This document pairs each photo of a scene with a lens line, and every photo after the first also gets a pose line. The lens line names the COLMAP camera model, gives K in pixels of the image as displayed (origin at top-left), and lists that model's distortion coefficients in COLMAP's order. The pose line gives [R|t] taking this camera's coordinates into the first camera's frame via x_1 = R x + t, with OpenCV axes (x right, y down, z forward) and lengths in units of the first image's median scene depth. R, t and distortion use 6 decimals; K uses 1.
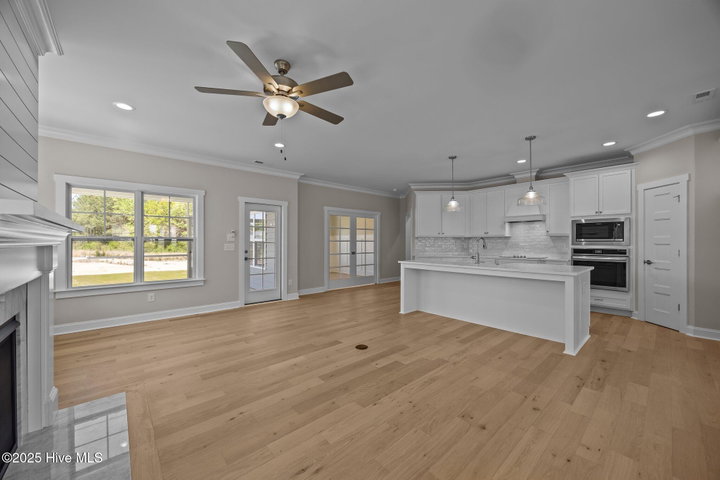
lens RADIAL K [[275.1, 0, 360.0], [0, 275.1, 241.1], [0, 0, 1]] dist [-0.001237, -0.000493]
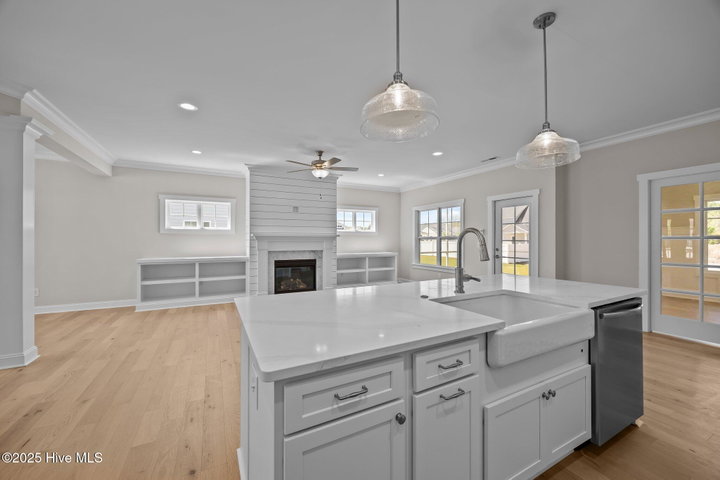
lens RADIAL K [[275.1, 0, 354.2], [0, 275.1, 237.4], [0, 0, 1]] dist [-0.001237, -0.000493]
pose [[-0.247738, -0.009884, -0.968777, 0.857026], [0.002861, 0.999936, -0.010933, 0.004863], [0.968823, -0.005480, -0.247694, 0.929356]]
